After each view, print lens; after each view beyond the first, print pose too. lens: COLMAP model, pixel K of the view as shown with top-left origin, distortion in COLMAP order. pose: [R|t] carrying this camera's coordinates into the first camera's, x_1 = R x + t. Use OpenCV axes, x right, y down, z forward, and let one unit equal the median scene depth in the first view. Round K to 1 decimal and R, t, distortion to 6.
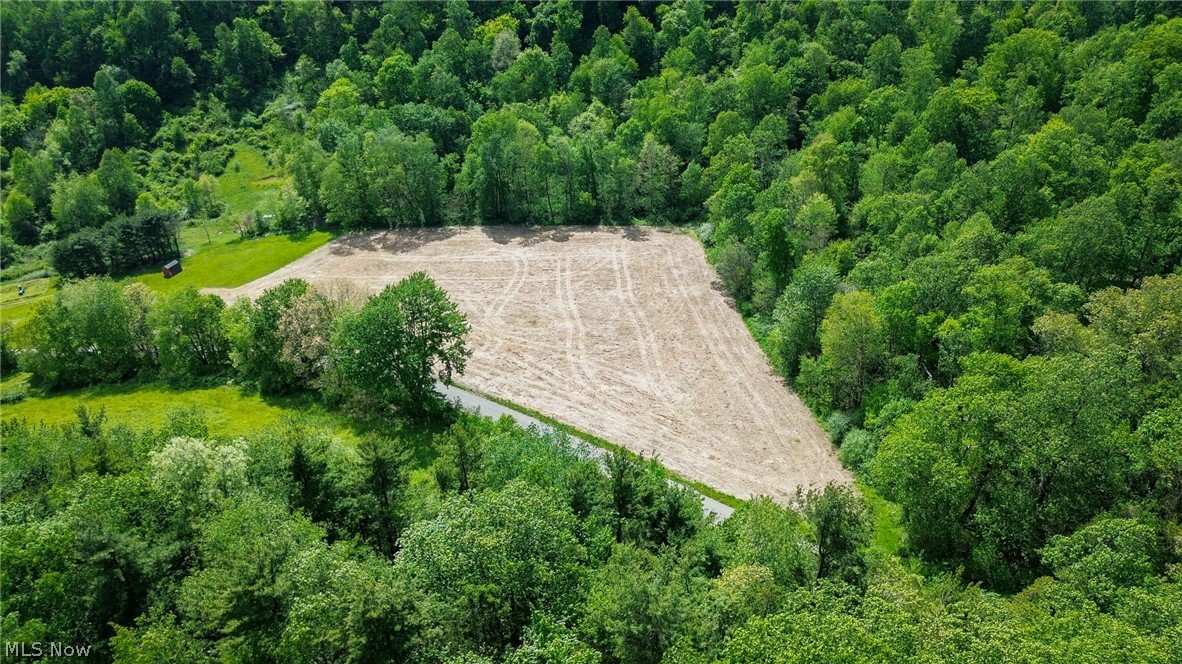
lens RADIAL K [[839.1, 0, 593.4], [0, 839.1, 333.3], [0, 0, 1]] dist [0.066726, -0.062627]
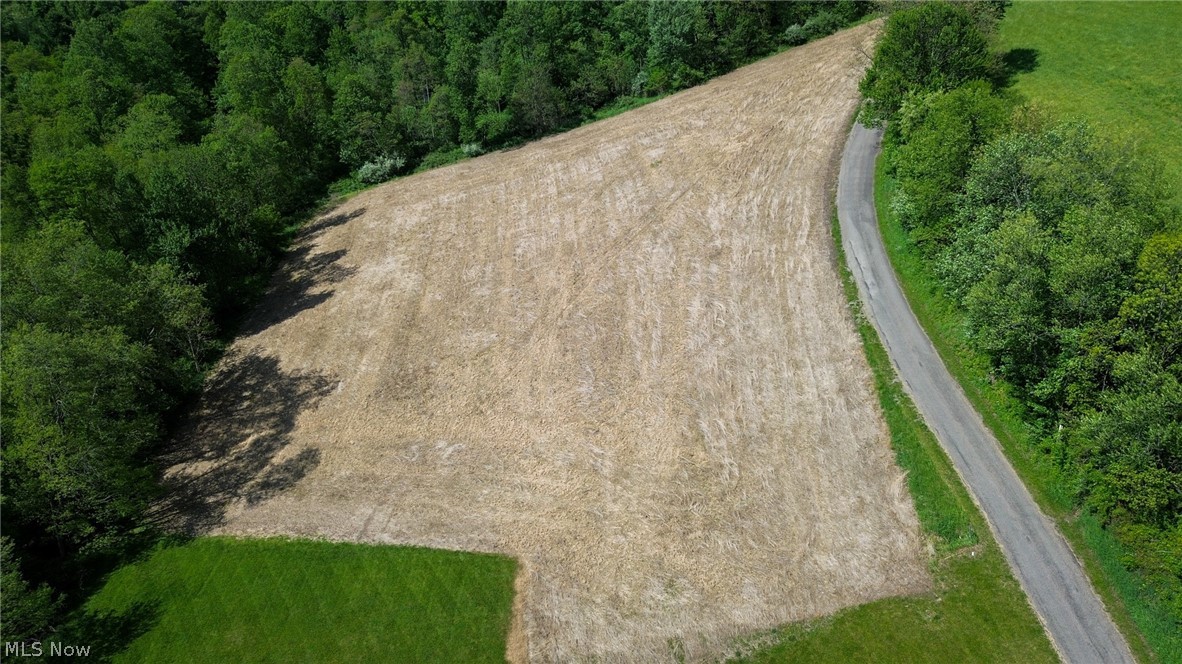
lens RADIAL K [[839.1, 0, 594.7], [0, 839.1, 329.8], [0, 0, 1]] dist [0.066726, -0.062627]
pose [[-0.195730, -0.384671, 0.902063, -0.503503], [0.630446, 0.655220, 0.416203, -0.166438], [-0.751151, 0.650165, 0.114268, 0.640405]]
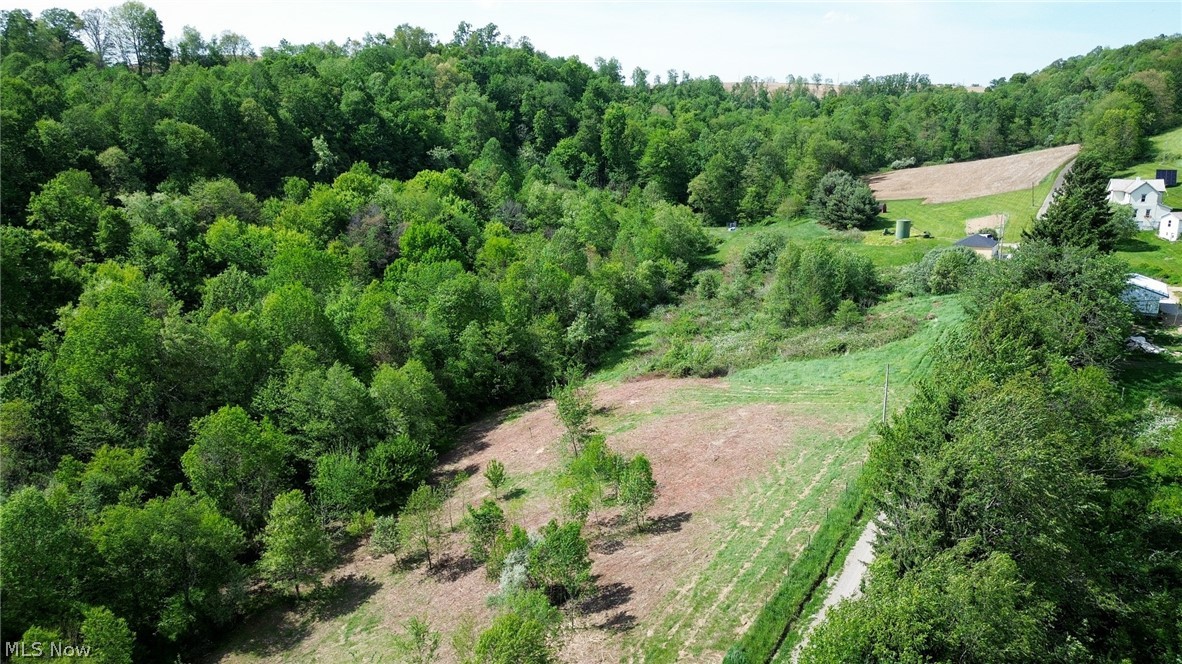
lens RADIAL K [[839.1, 0, 596.9], [0, 839.1, 329.5], [0, 0, 1]] dist [0.066726, -0.062627]
pose [[0.370963, -0.192891, 0.908394, -1.300377], [0.532161, 0.845803, -0.037720, -0.074448], [-0.761047, 0.497404, 0.416410, 0.689326]]
